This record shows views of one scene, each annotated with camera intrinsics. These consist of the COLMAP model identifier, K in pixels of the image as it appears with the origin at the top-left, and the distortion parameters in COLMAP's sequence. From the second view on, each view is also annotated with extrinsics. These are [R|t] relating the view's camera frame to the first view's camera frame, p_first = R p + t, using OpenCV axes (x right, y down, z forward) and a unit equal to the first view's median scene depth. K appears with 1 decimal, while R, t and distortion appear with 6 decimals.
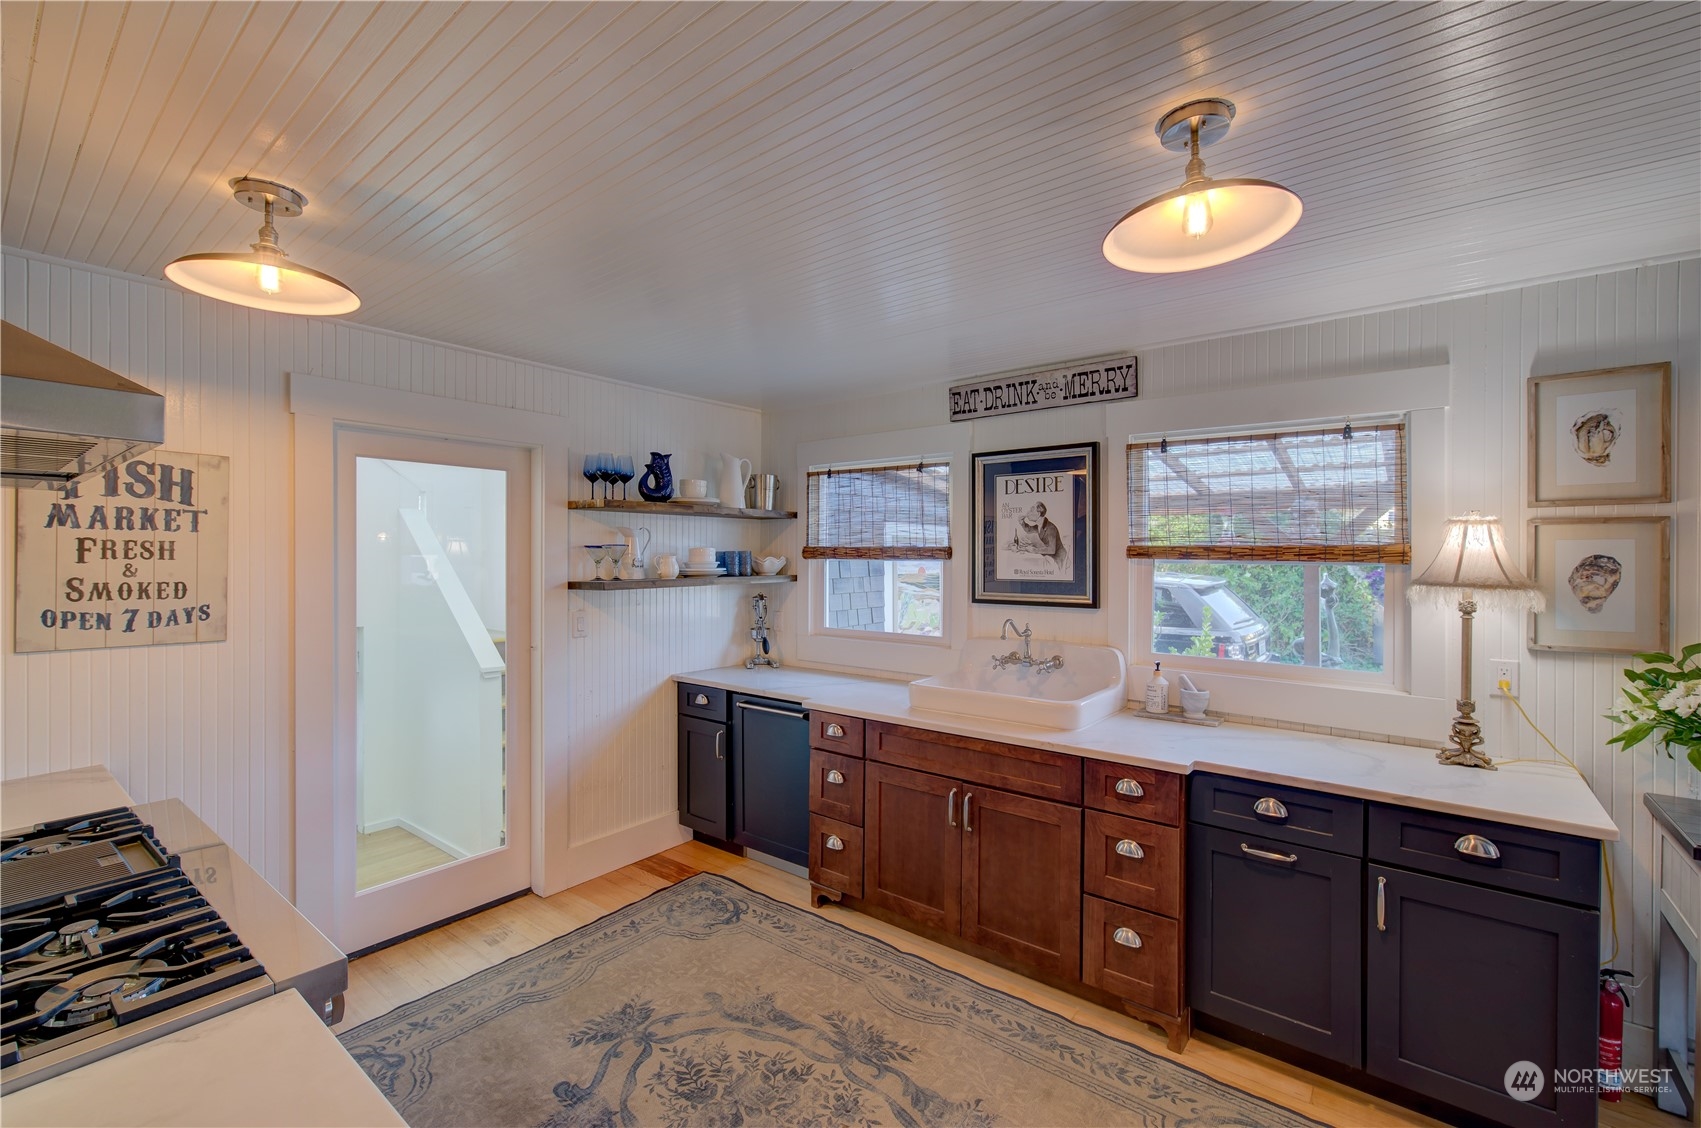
lens RADIAL K [[721.8, 0, 854.8], [0, 721.8, 568.9], [0, 0, 1]] dist [0.002432, 0.000404]
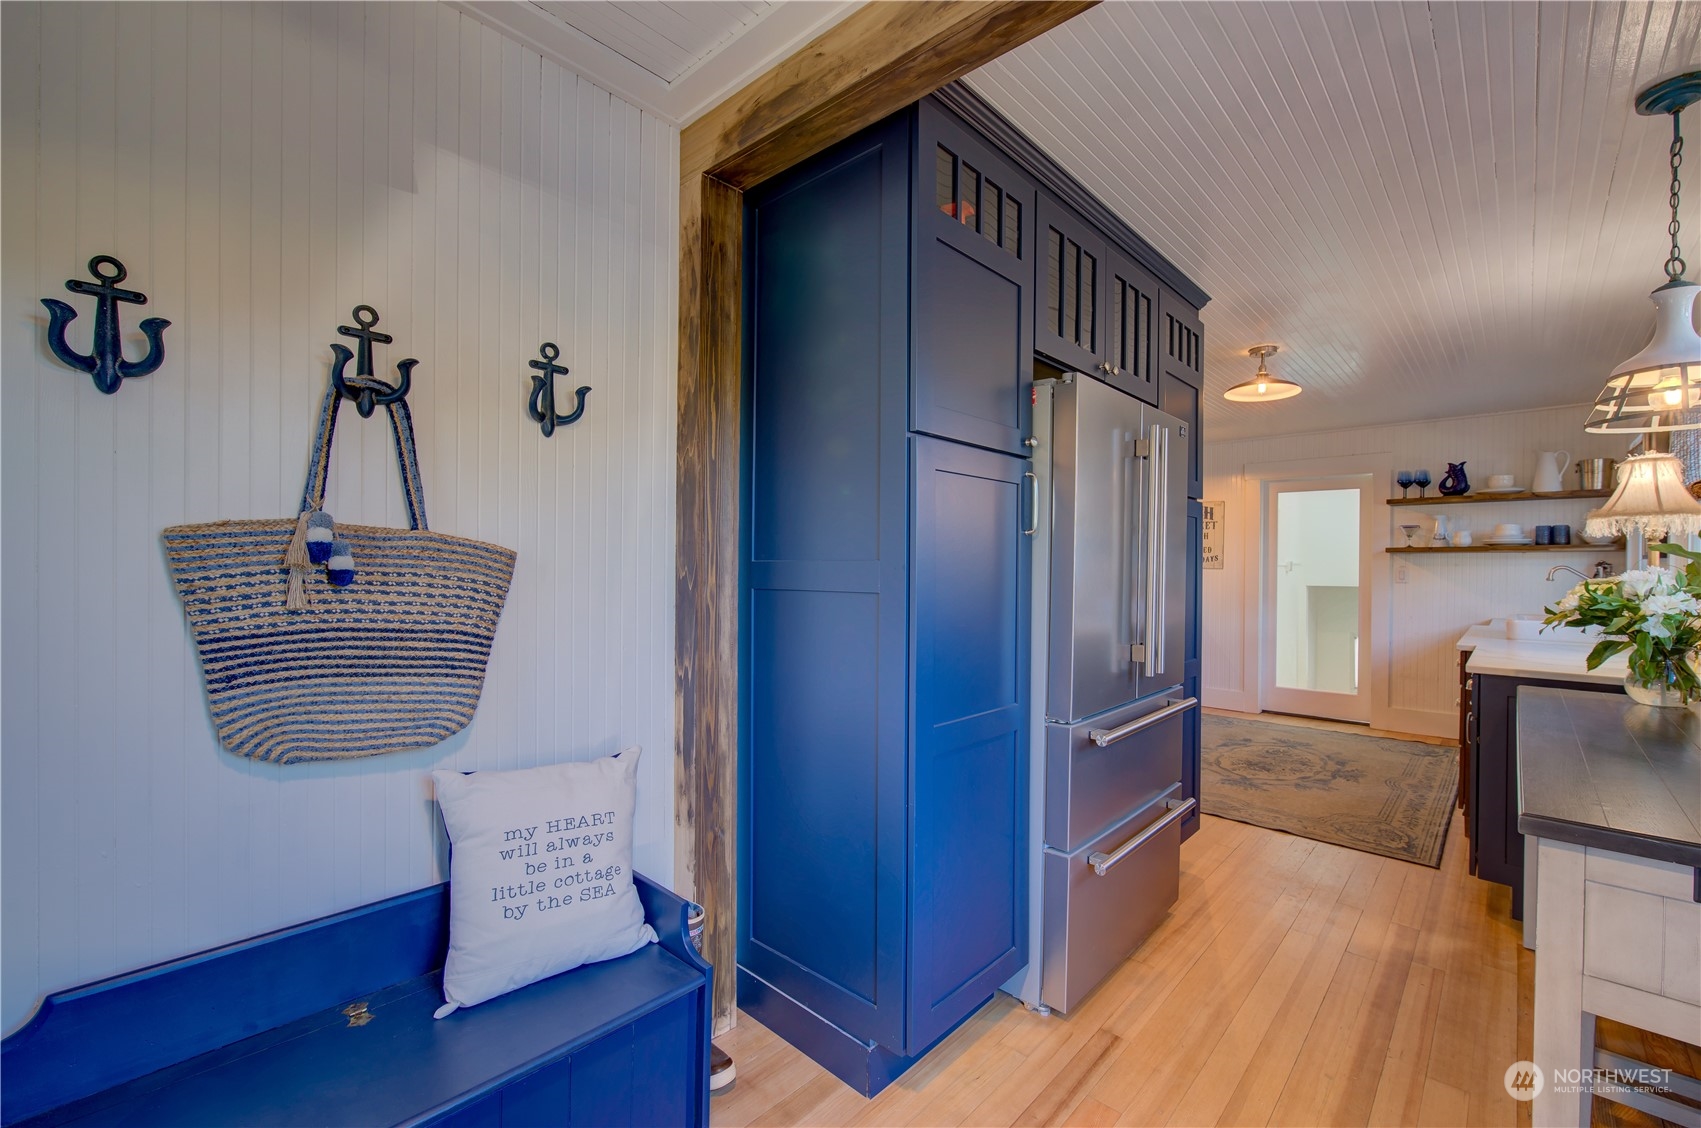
lens RADIAL K [[721.8, 0, 854.8], [0, 721.8, 568.9], [0, 0, 1]] dist [0.002432, 0.000404]
pose [[-0.079375, 0.005159, -0.996831, 1.447043], [-0.023092, 0.999709, 0.007012, 0.085121], [0.996577, 0.023576, -0.079233, -0.126318]]
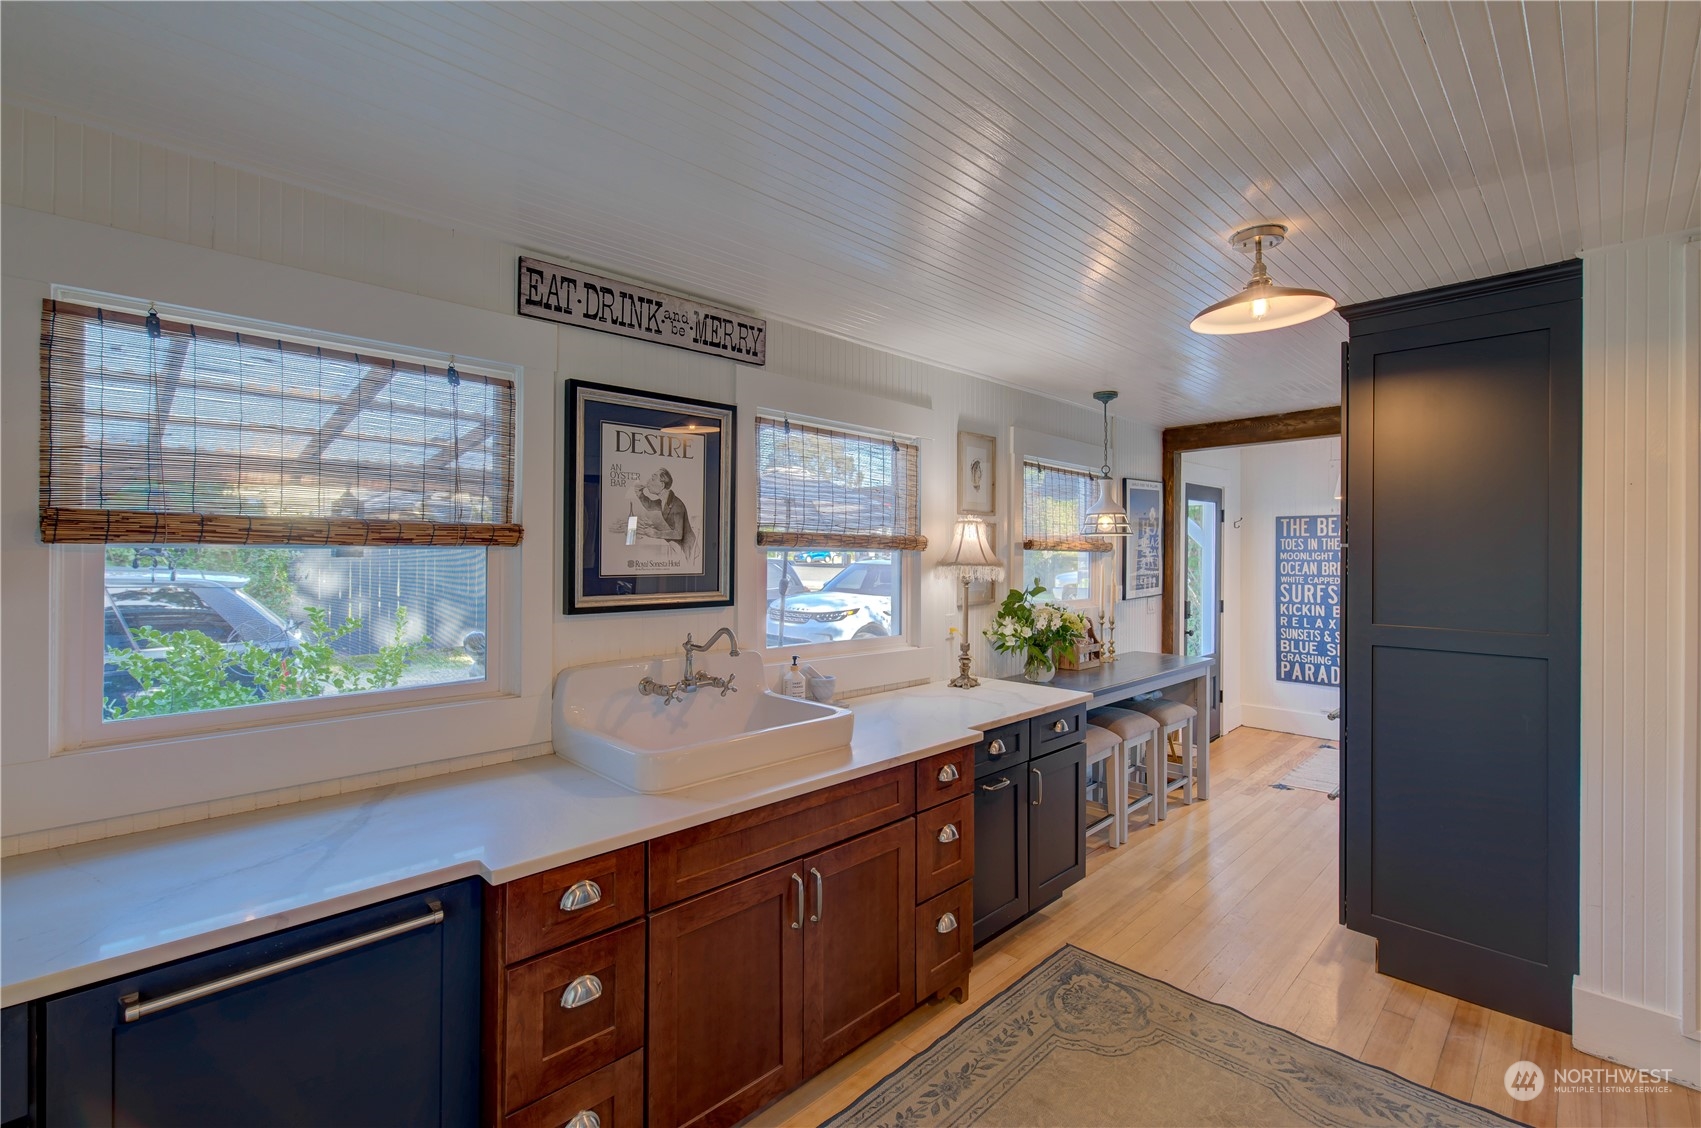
lens RADIAL K [[745.0, 0, 843.6], [0, 745.0, 551.3], [0, 0, 1]] dist [-0.000886, 0.000163]
pose [[0.129216, -0.004669, 0.991605, -0.477067], [0.013172, 0.999909, 0.002991, -0.007986], [-0.991529, 0.012674, 0.129266, 0.718190]]
